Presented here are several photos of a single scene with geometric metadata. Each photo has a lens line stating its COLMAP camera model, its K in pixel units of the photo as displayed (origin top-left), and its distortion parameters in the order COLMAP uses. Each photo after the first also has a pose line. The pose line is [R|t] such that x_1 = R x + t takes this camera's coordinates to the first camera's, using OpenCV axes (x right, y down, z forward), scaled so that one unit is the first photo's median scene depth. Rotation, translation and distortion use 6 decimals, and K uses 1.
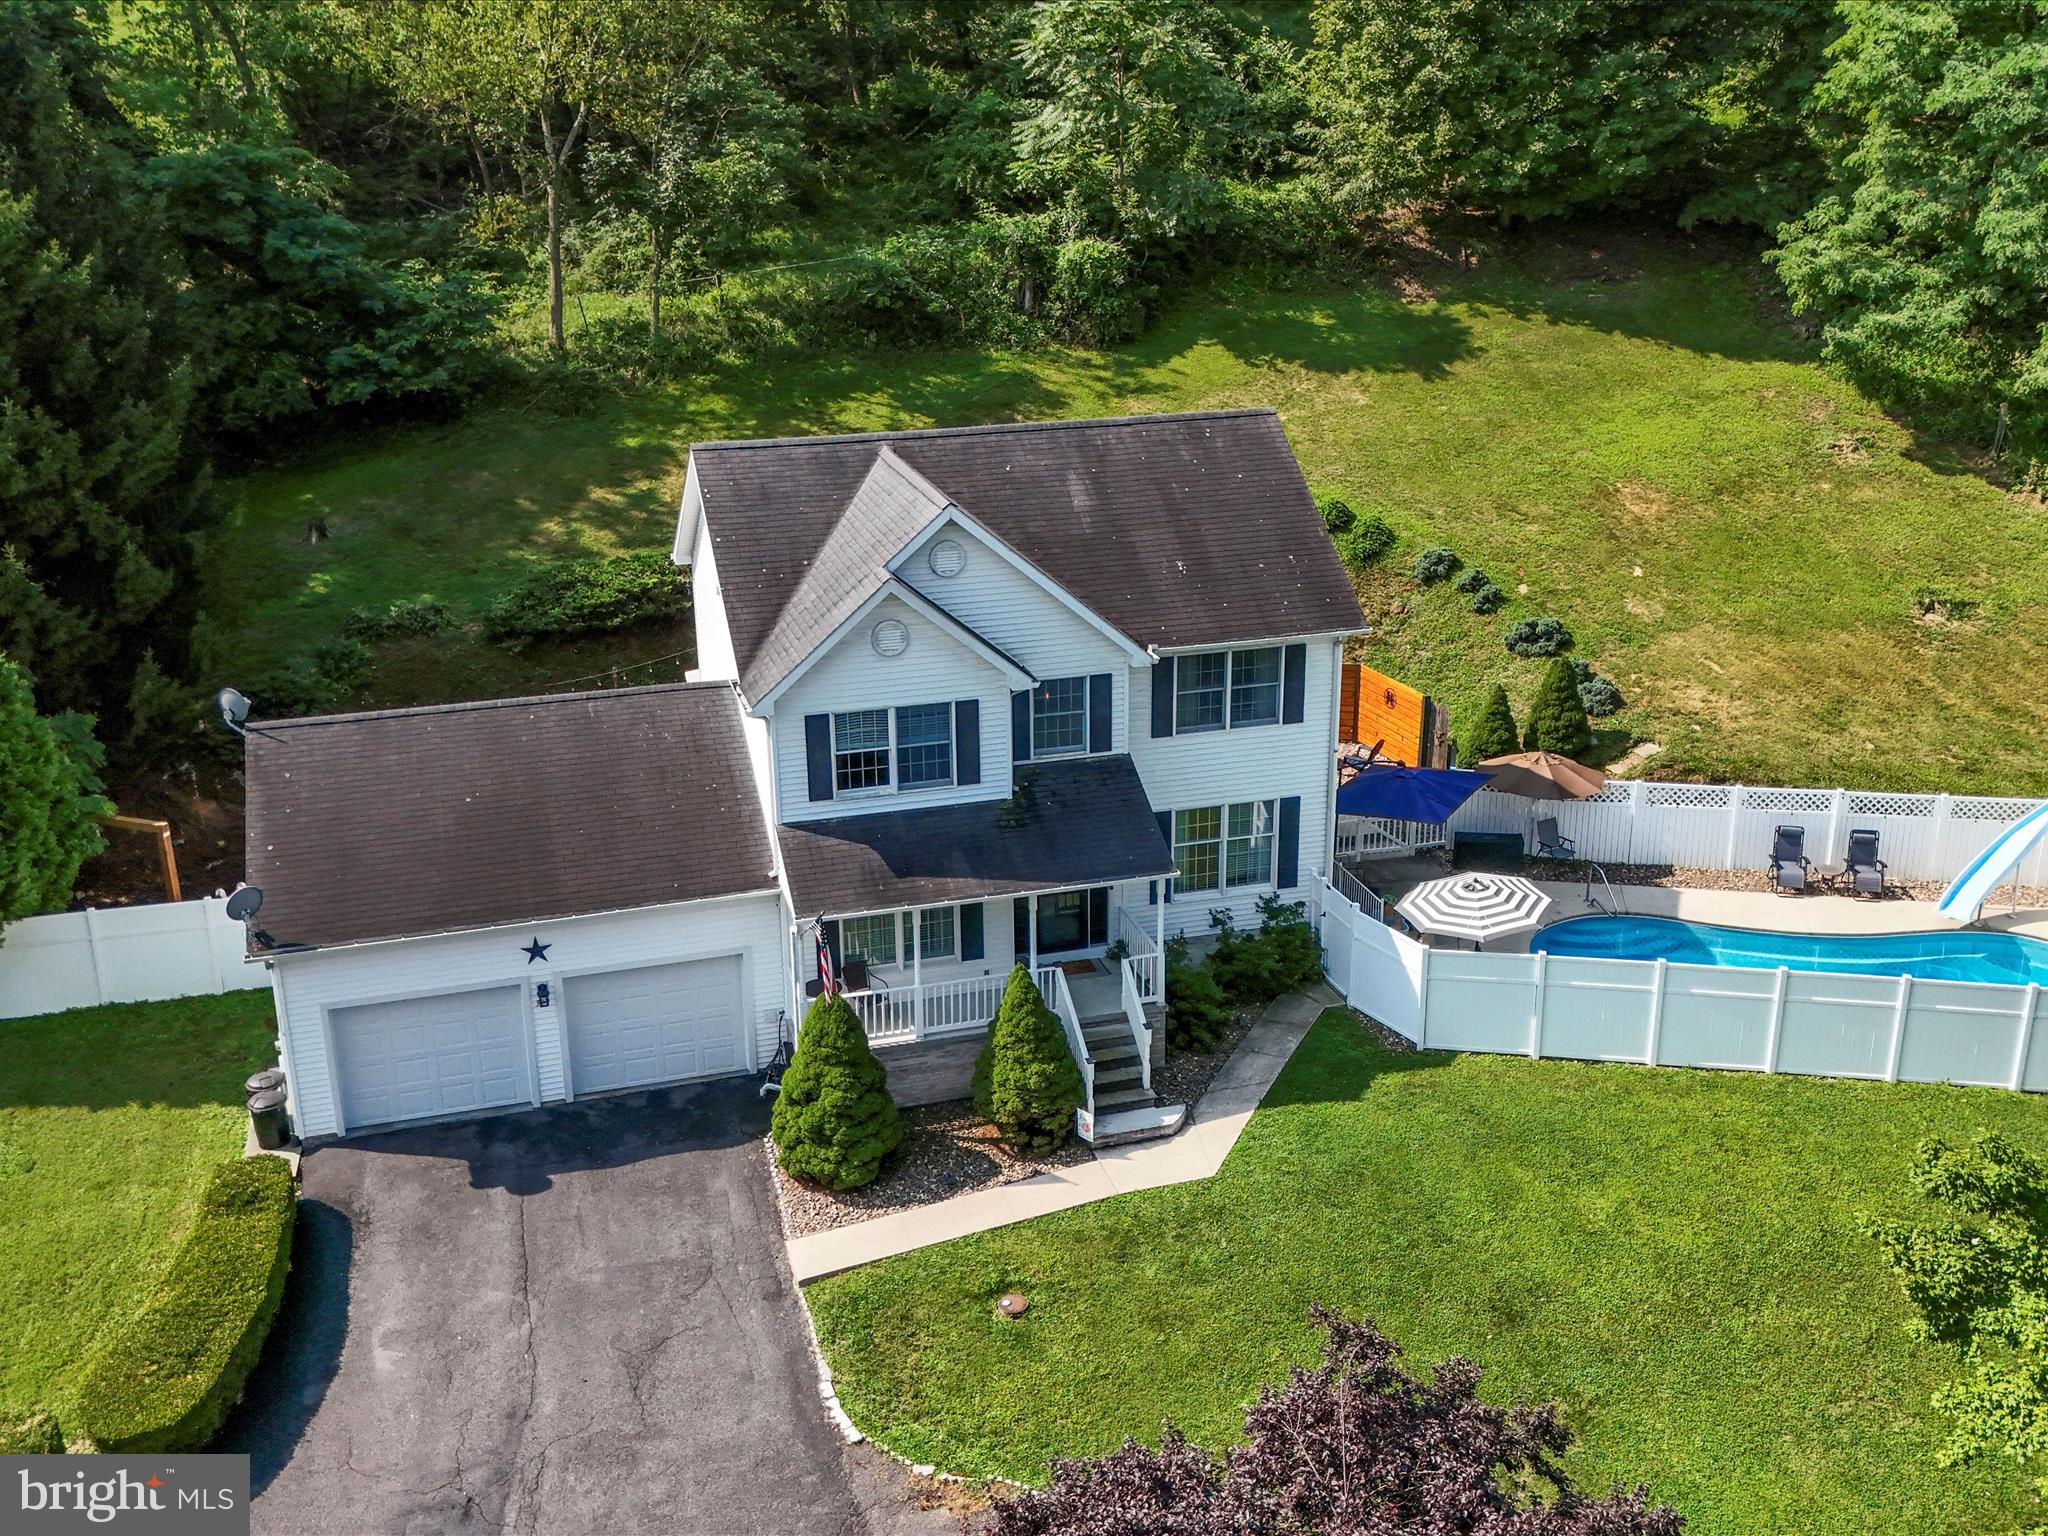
lens RADIAL K [[2042.0, 0, 1030.5], [0, 2042.0, 767.3], [0, 0, 1]] dist [0.043004, 0.000000]
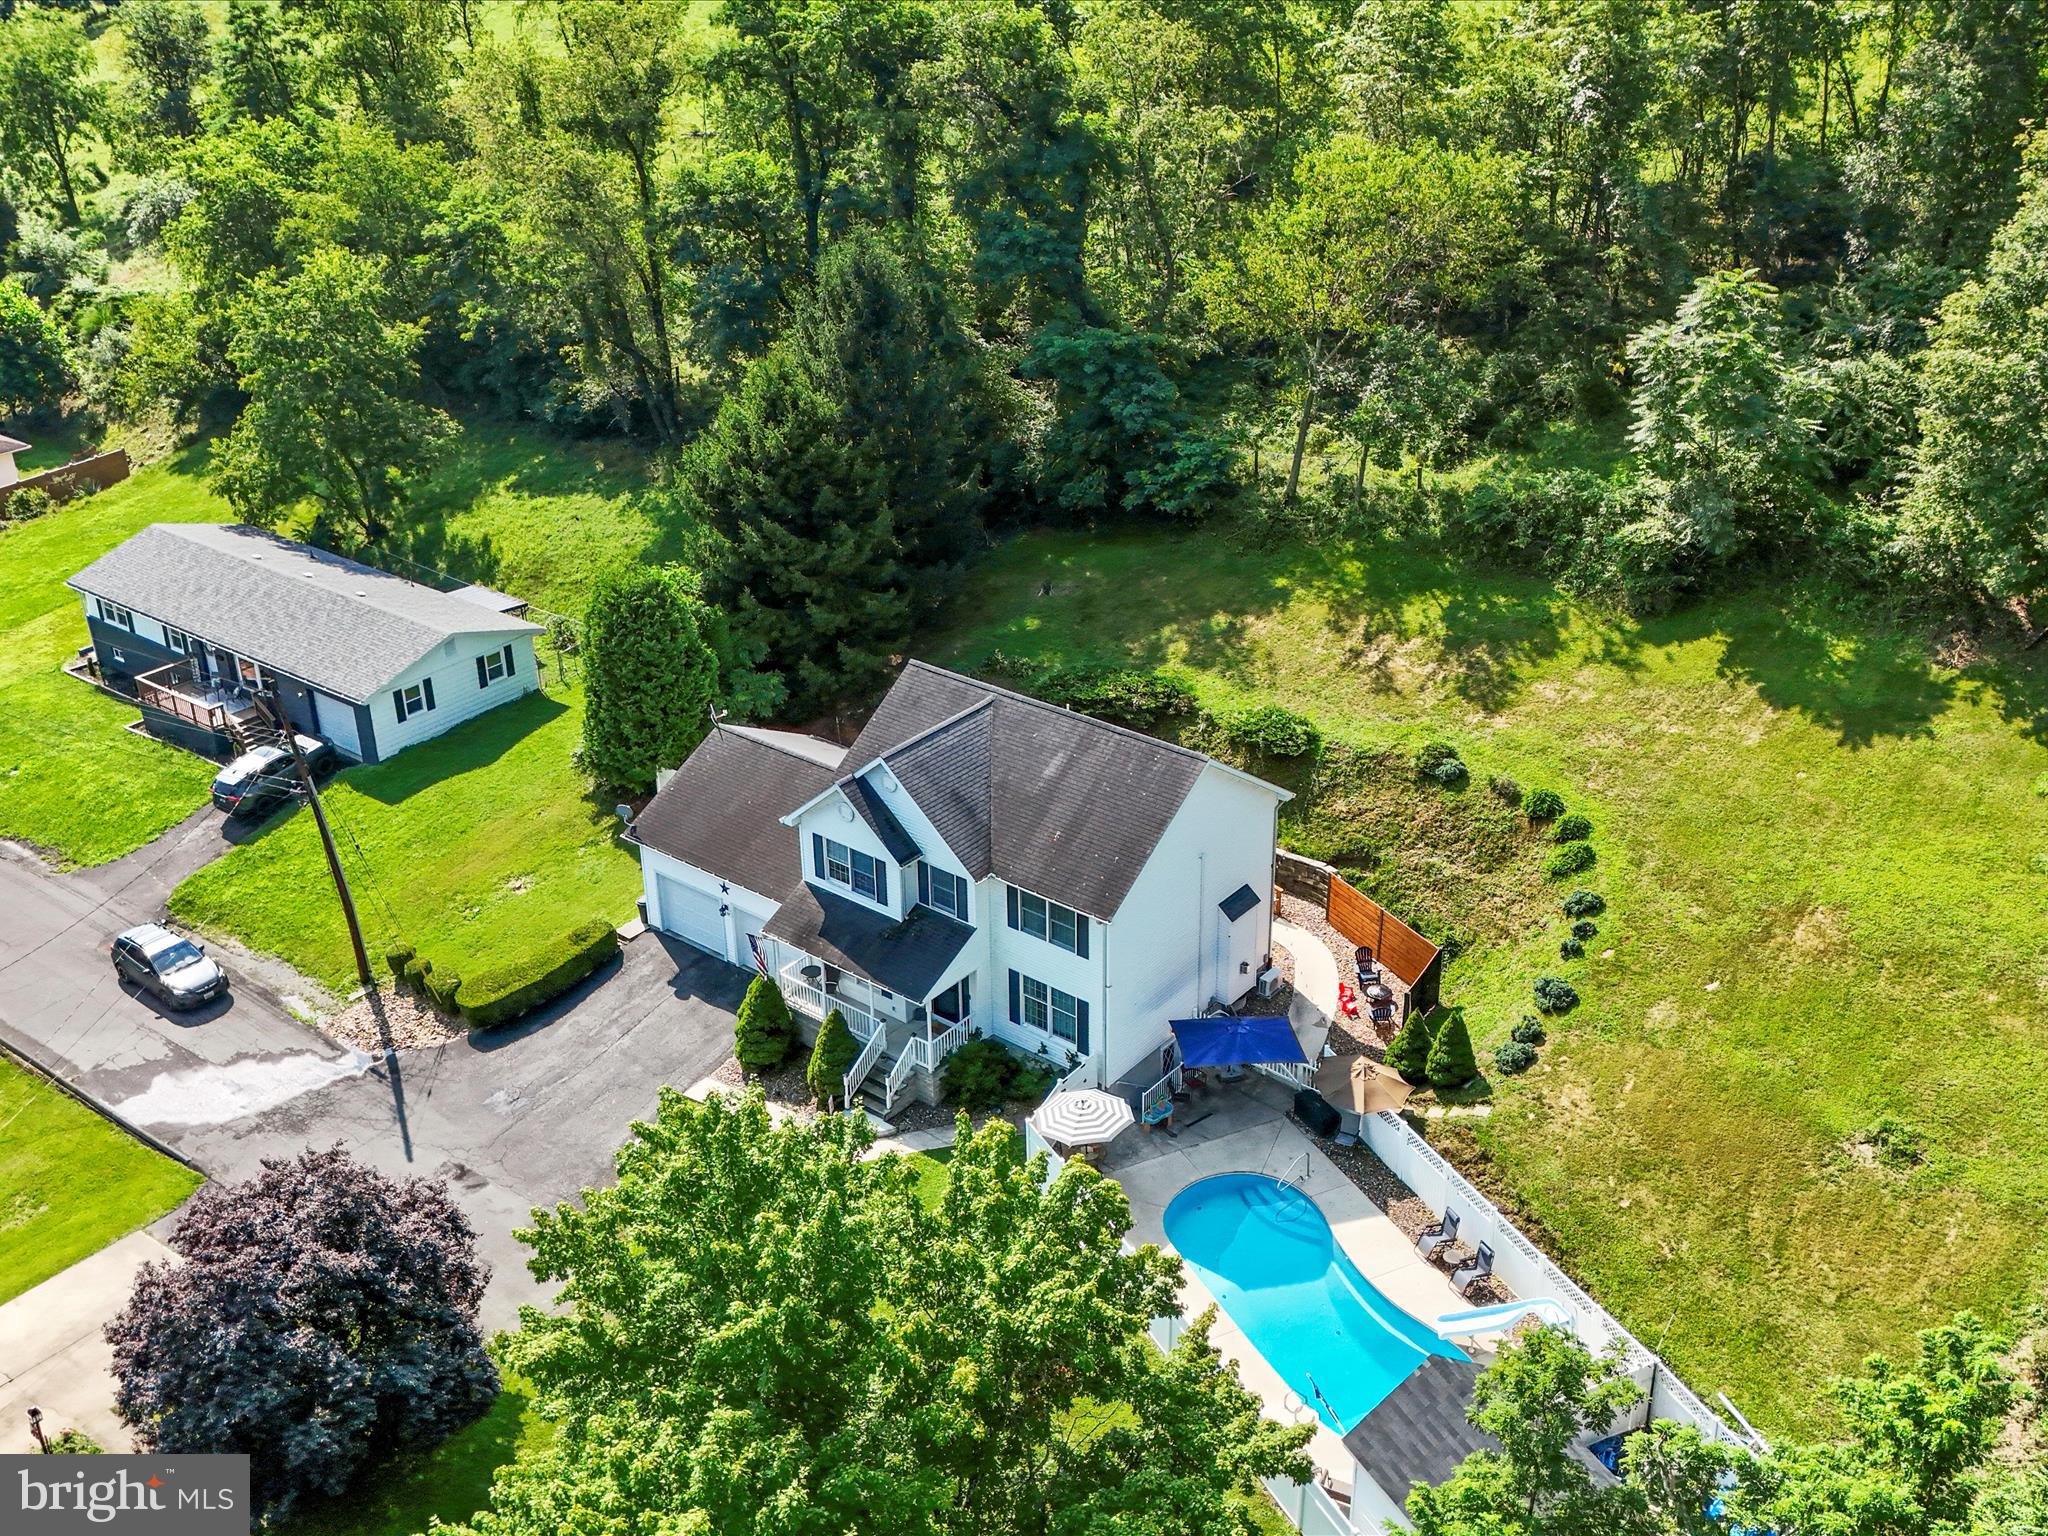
lens RADIAL K [[2042.0, 0, 1038.2], [0, 2042.0, 779.8], [0, 0, 1]] dist [0.043004, 0.000000]
pose [[0.574861, 0.378626, -0.725381, 1.103663], [-0.272649, 0.924475, 0.266474, -0.513269], [0.771490, 0.044589, 0.634677, -0.009103]]
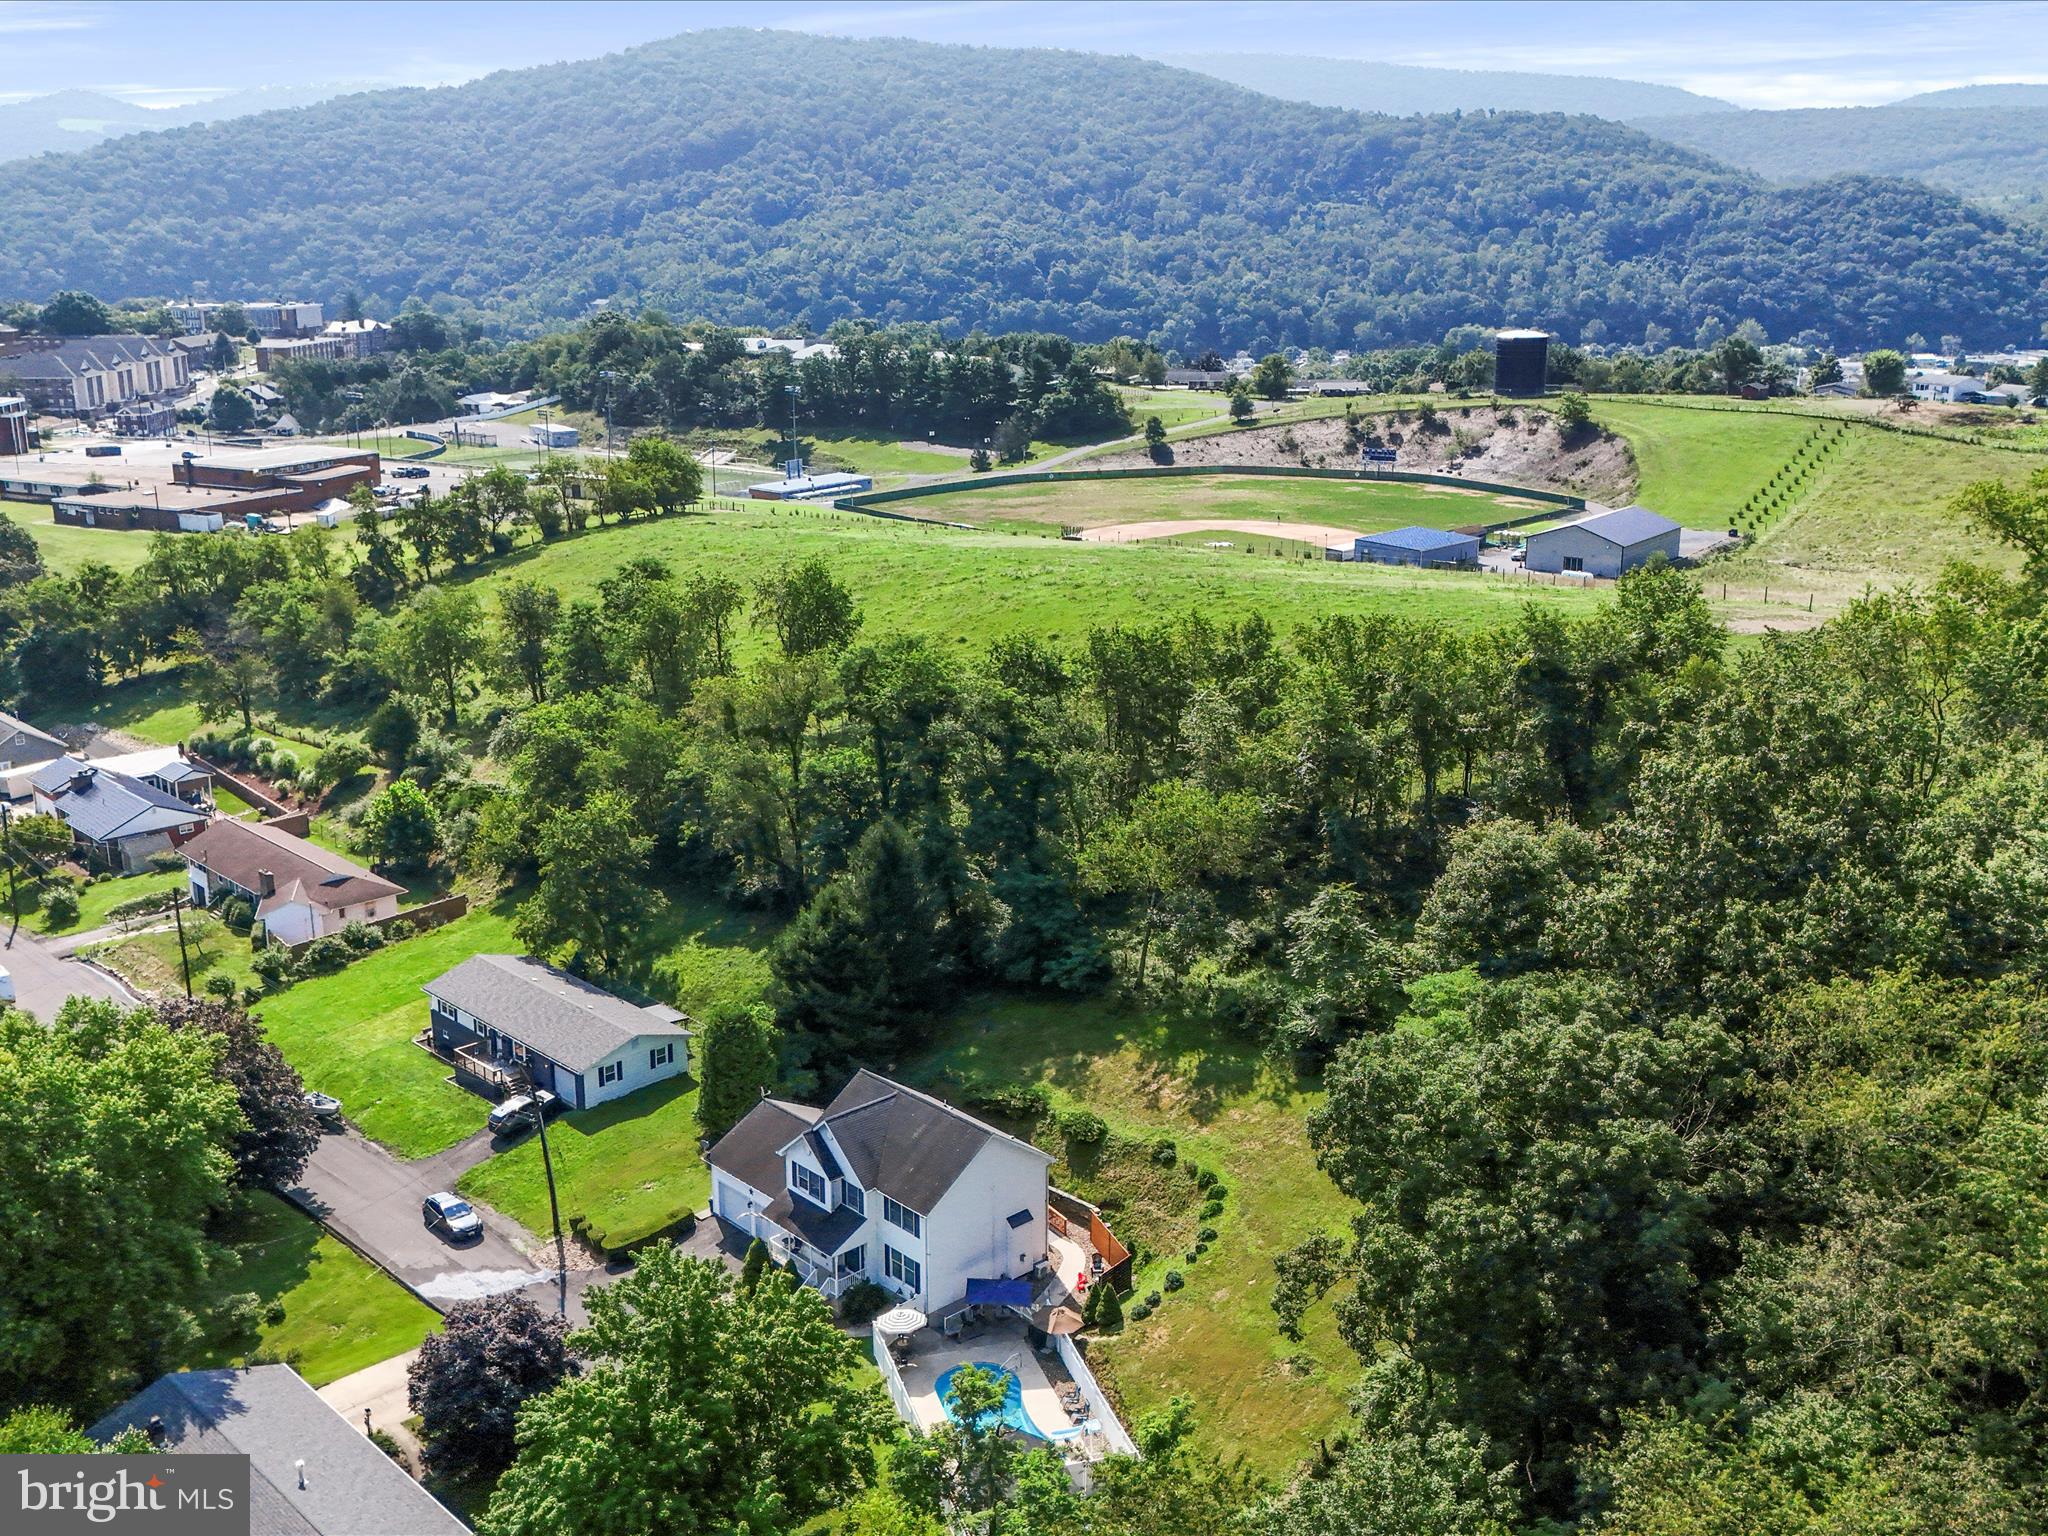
lens RADIAL K [[2042.0, 0, 1048.9], [0, 2042.0, 722.1], [0, 0, 1]] dist [0.043004, 0.000000]
pose [[0.454530, 0.232115, -0.859956, 2.384469], [-0.308294, 0.946774, 0.092599, -0.975597], [0.835678, 0.223030, 0.501897, -0.435527]]
